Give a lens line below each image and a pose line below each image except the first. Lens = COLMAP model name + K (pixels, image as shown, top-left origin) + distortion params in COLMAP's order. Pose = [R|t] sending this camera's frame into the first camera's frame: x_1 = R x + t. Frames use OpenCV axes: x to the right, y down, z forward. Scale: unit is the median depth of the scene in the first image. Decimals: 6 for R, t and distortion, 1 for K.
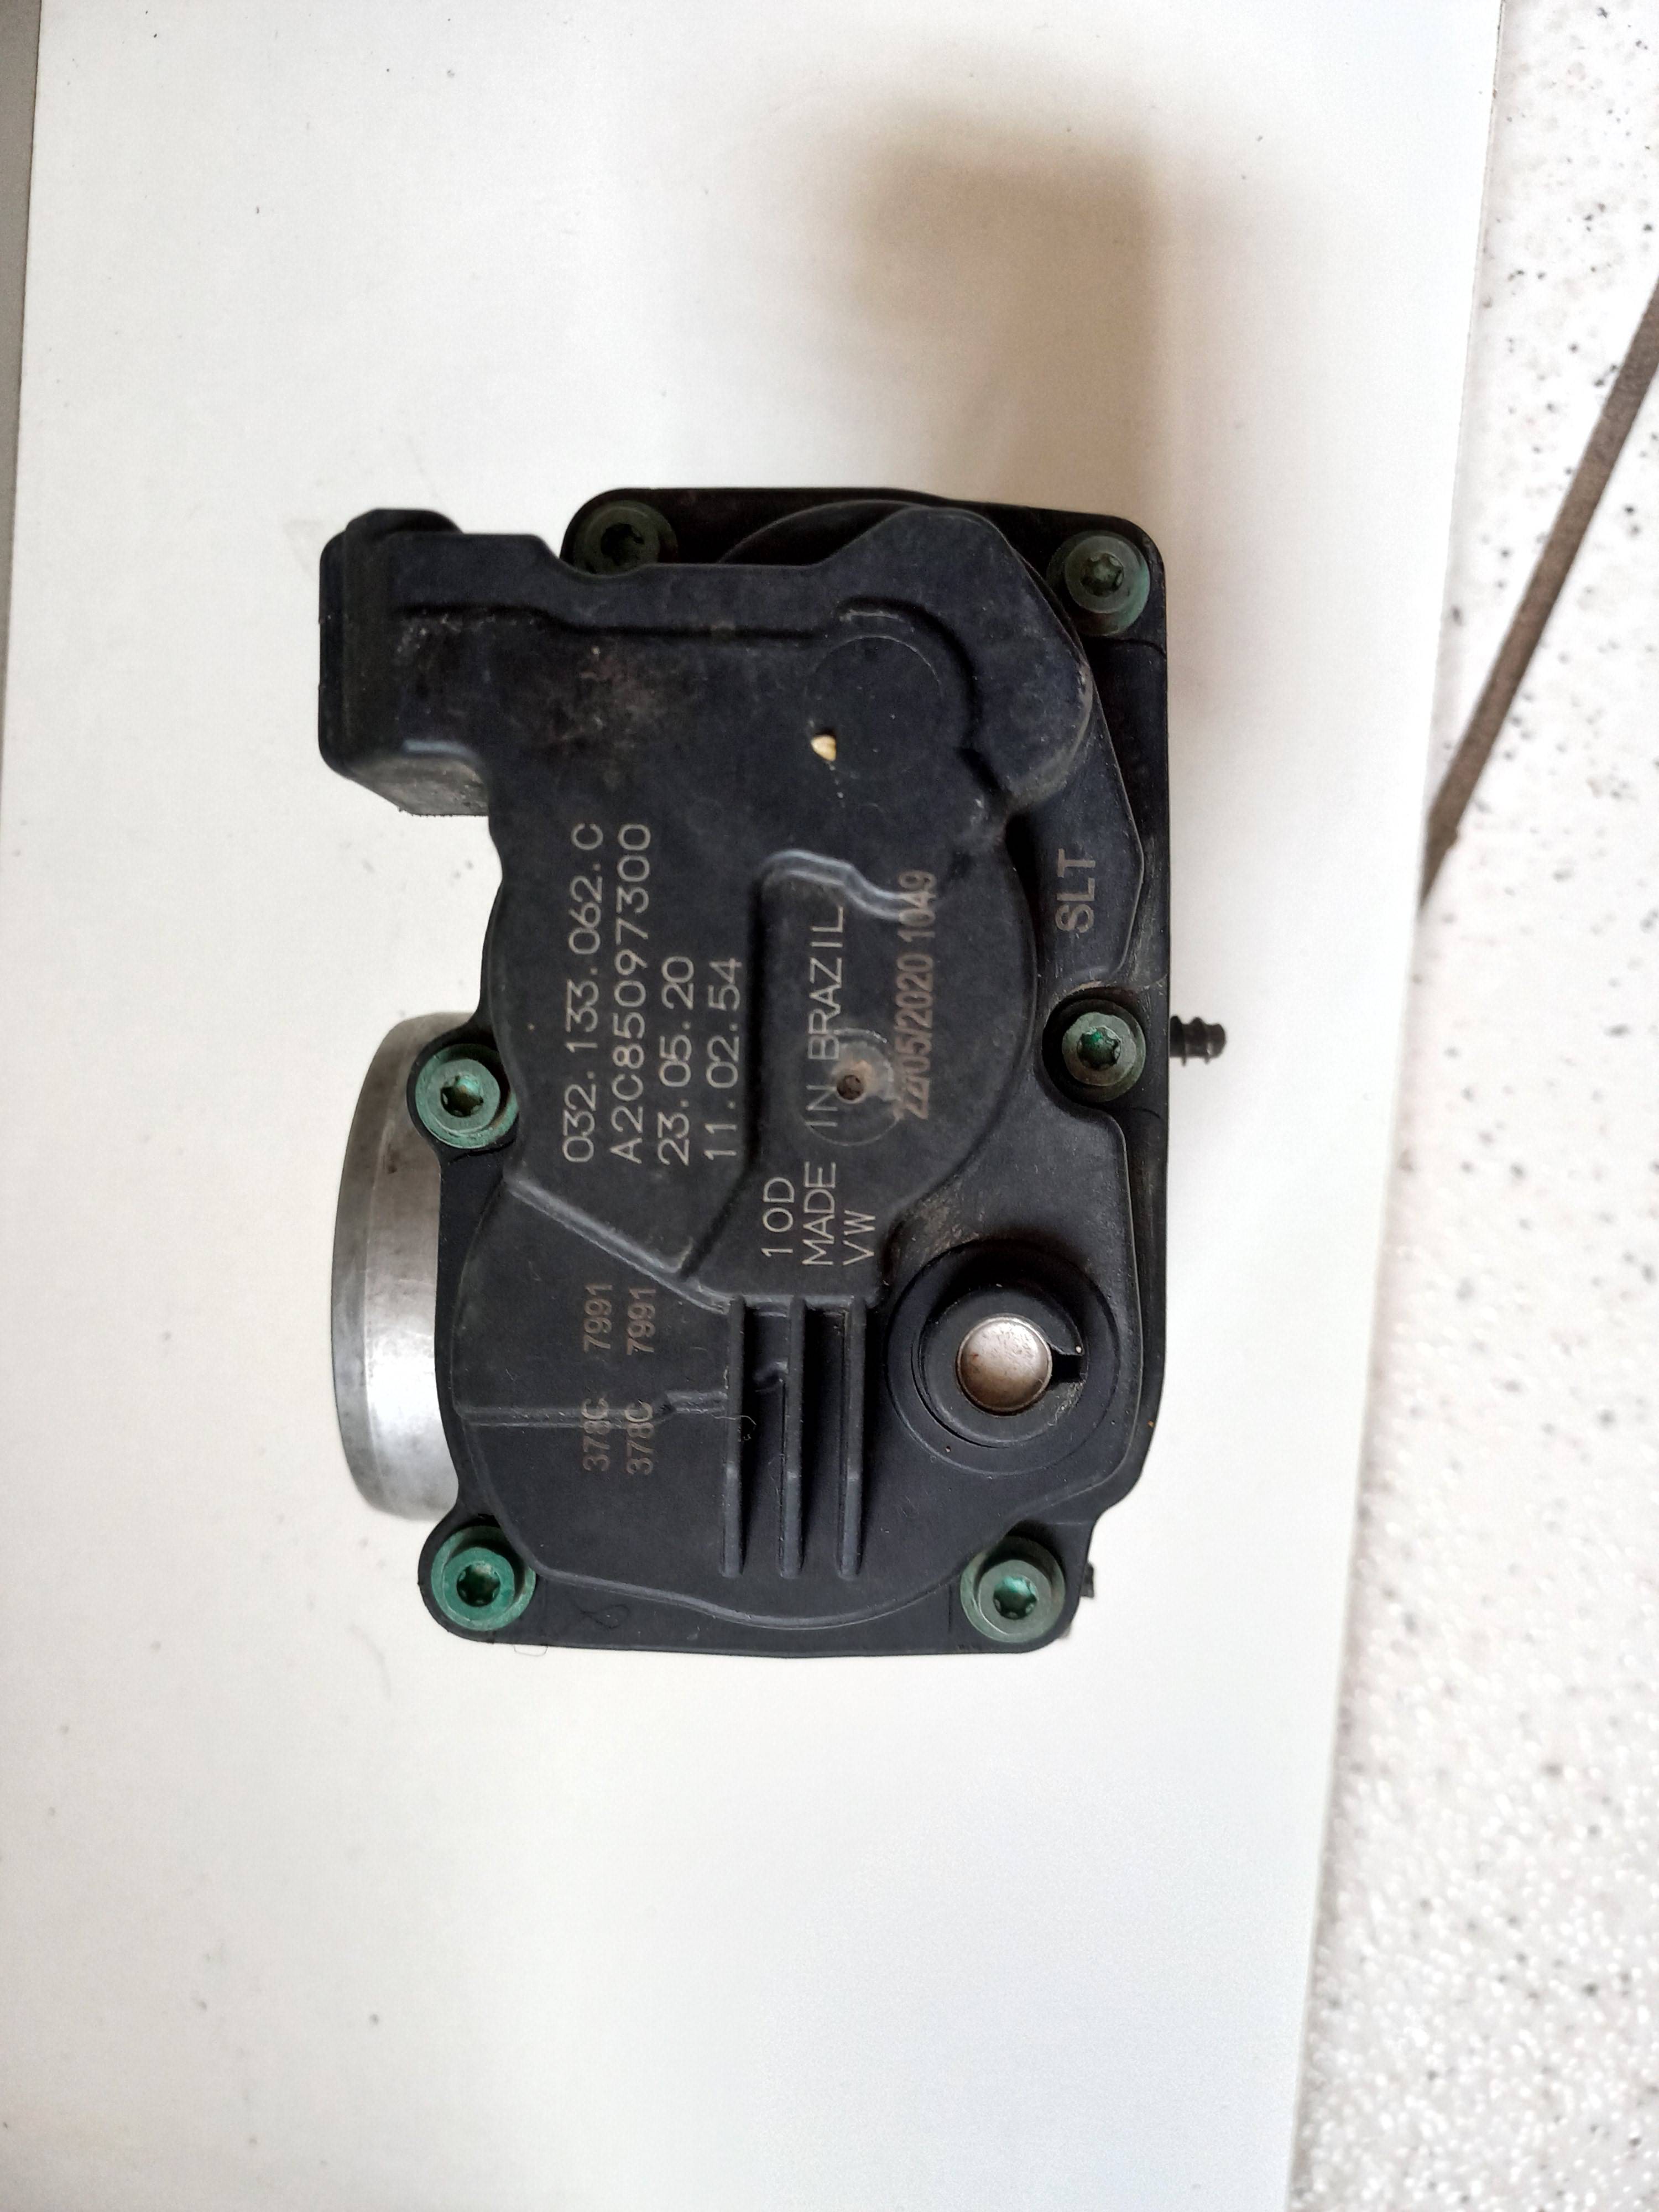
lens RADIAL K [[1631.2, 0, 835.1], [0, 1631.2, 1098.1], [0, 0, 1]] dist [-0.000993, -0.169100]
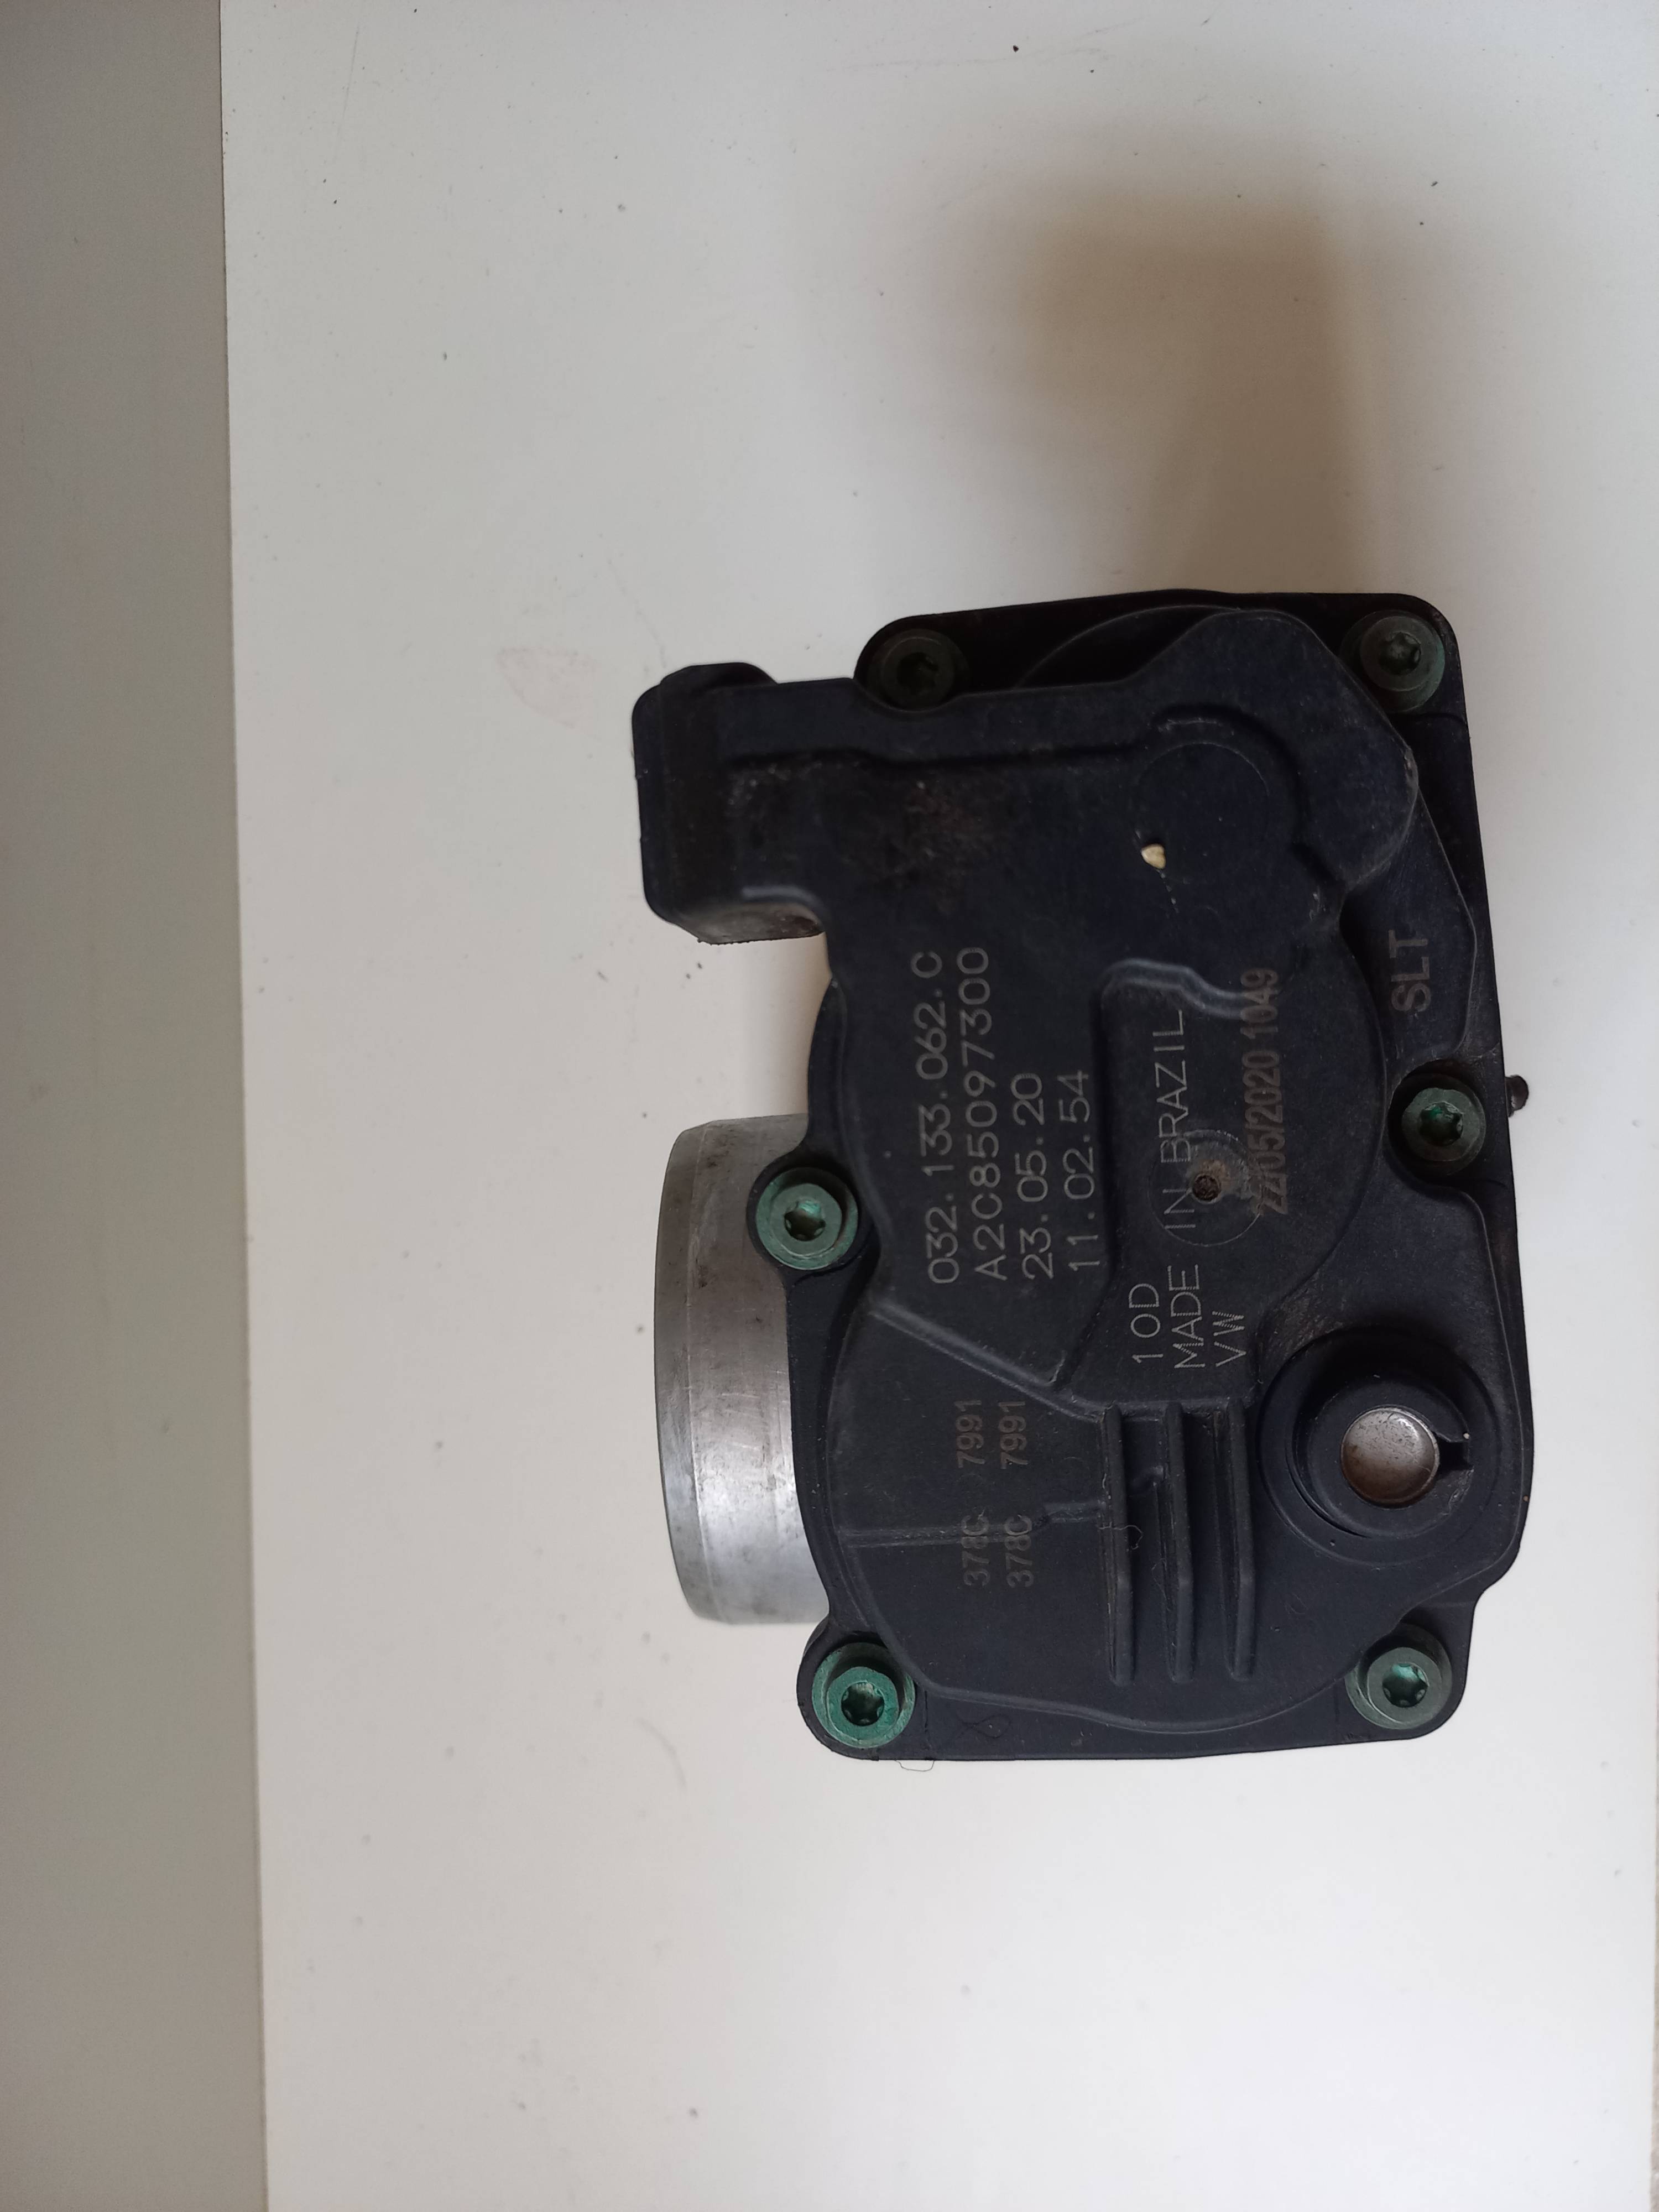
lens RADIAL K [[1619.8, 0, 827.2], [0, 1619.8, 1076.4], [0, 0, 1]] dist [0.006277, -0.188727]
pose [[0.991358, -0.084691, -0.100182, -0.115806], [0.080403, 0.995696, -0.046098, -0.047816], [0.103655, 0.037645, 0.993901, -0.015300]]
